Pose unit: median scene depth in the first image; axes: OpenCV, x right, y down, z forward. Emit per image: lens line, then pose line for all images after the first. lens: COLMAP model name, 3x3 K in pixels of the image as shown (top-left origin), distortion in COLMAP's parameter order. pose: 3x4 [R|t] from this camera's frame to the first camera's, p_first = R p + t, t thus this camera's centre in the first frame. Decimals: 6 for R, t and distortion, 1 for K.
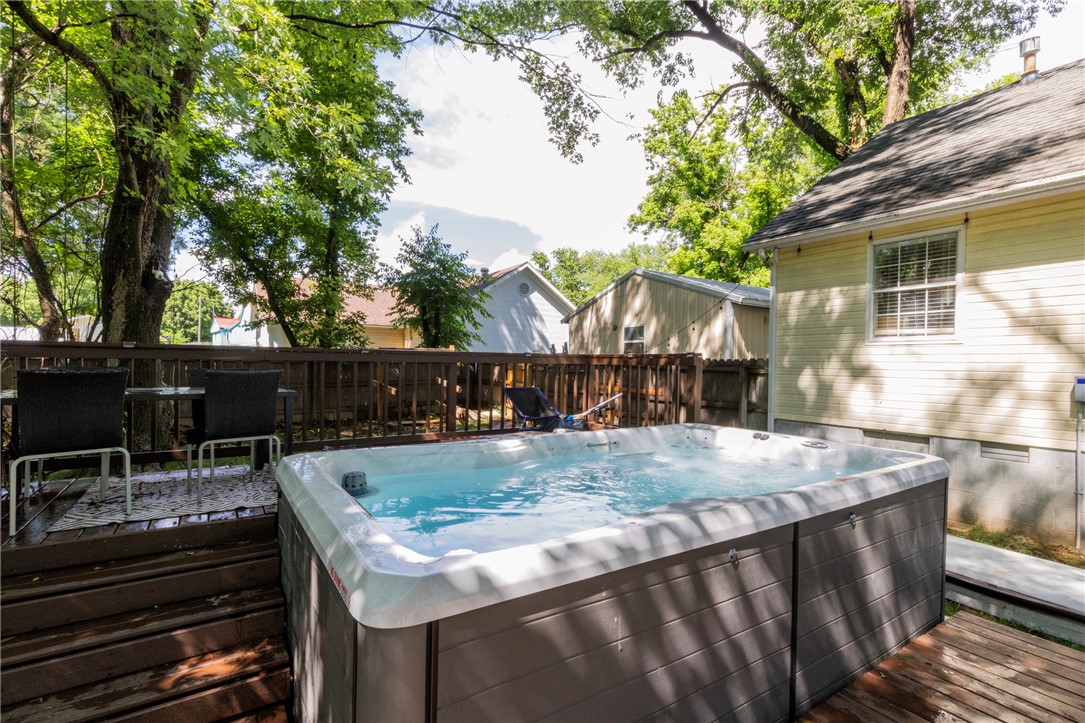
lens RADIAL K [[506.3, 0, 546.7], [0, 506.3, 370.8], [0, 0, 1]] dist [0.000297, -0.000088]
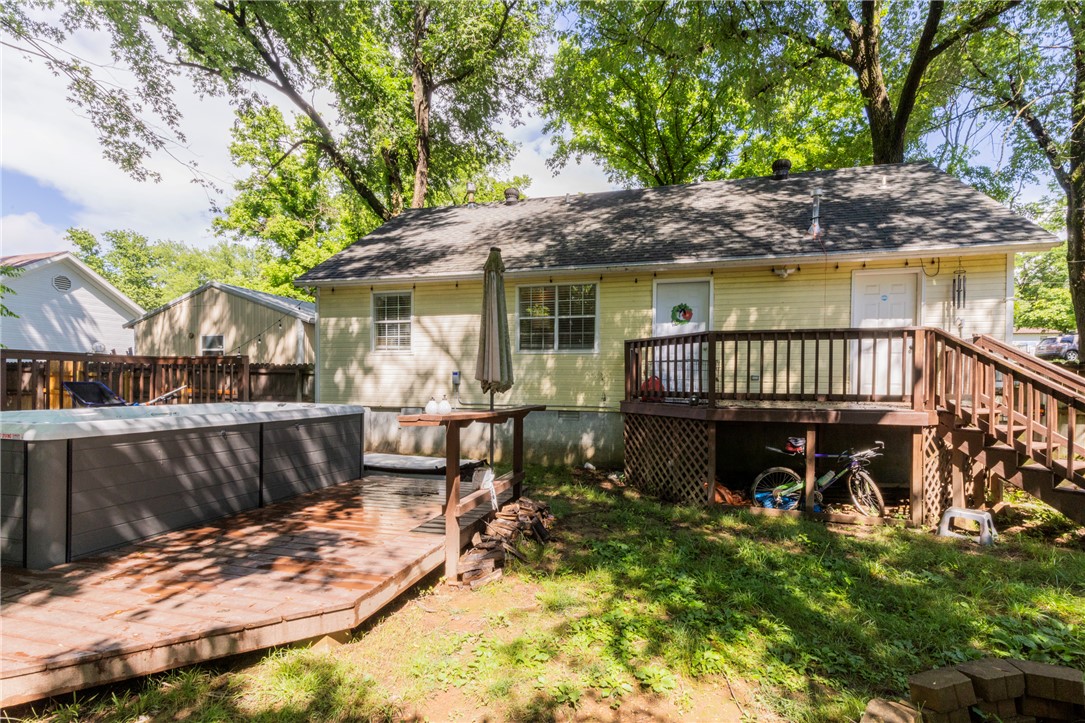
lens RADIAL K [[504.6, 0, 541.5], [0, 504.6, 389.7], [0, 0, 1]] dist [0.009025, 0.000382]
pose [[0.752887, -0.016795, 0.657936, -0.012830], [0.011680, 0.999858, 0.012158, 0.026108], [-0.658046, -0.001469, 0.752976, -0.312864]]
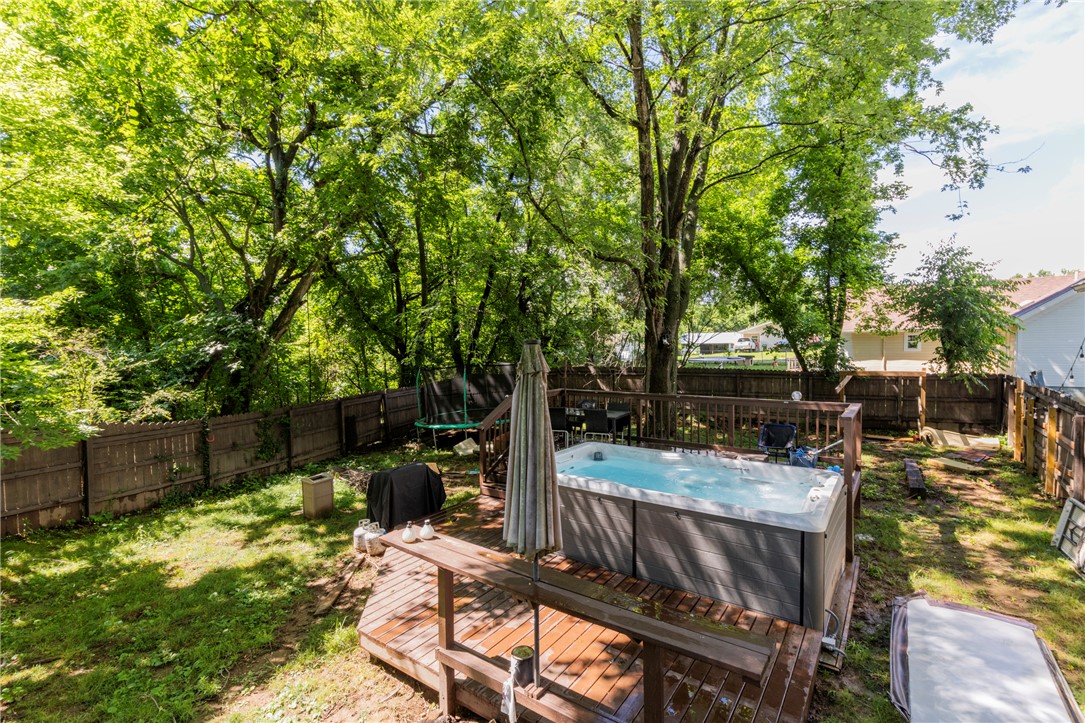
lens RADIAL K [[485.7, 0, 550.7], [0, 485.7, 362.7], [0, 0, 1]] dist [0.009216, 0.000045]
pose [[0.354301, 0.006479, -0.935109, 0.505862], [0.009946, 0.999893, 0.010696, -0.080013], [0.935078, -0.013090, 0.354199, -0.044627]]
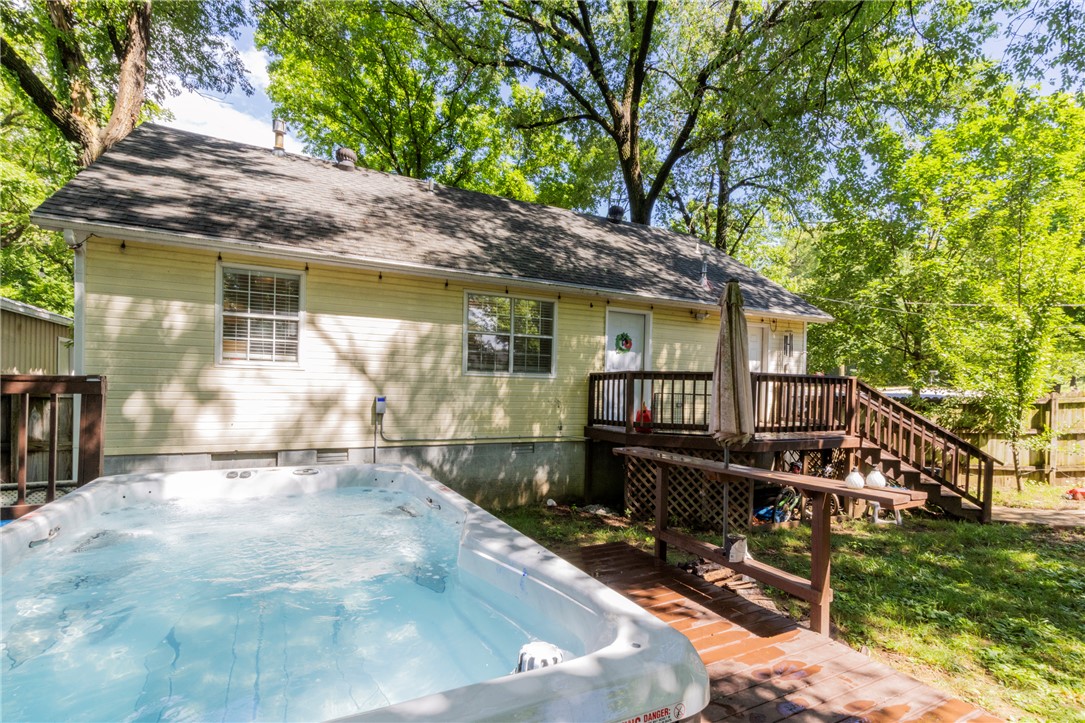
lens RADIAL K [[510.9, 0, 546.0], [0, 510.9, 392.9], [0, 0, 1]] dist [0.004783, 0.000362]
pose [[0.113673, -0.020787, 0.993301, -0.151620], [-0.005137, 0.999755, 0.021510, -0.013826], [-0.993505, -0.007547, 0.113538, 0.136852]]
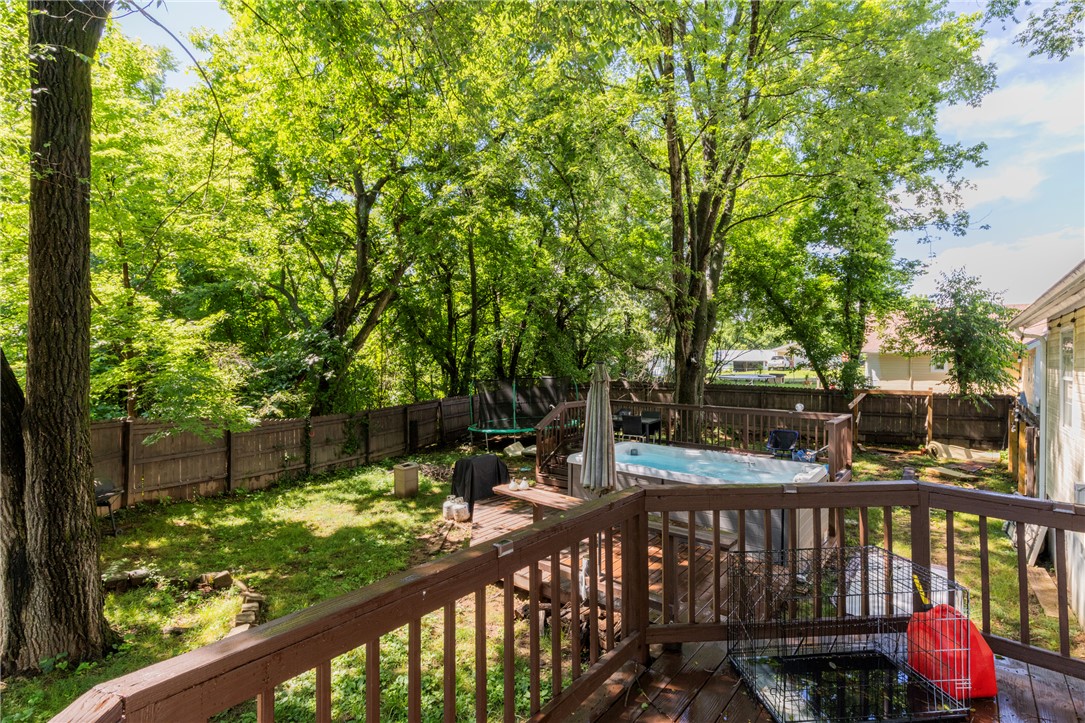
lens RADIAL K [[485.7, 0, 550.7], [0, 485.7, 362.7], [0, 0, 1]] dist [0.009216, 0.000045]
pose [[0.295044, -0.016024, -0.955349, 0.660463], [-0.007563, 0.999789, -0.019105, -0.079722], [0.955454, 0.012862, 0.294861, -0.132517]]
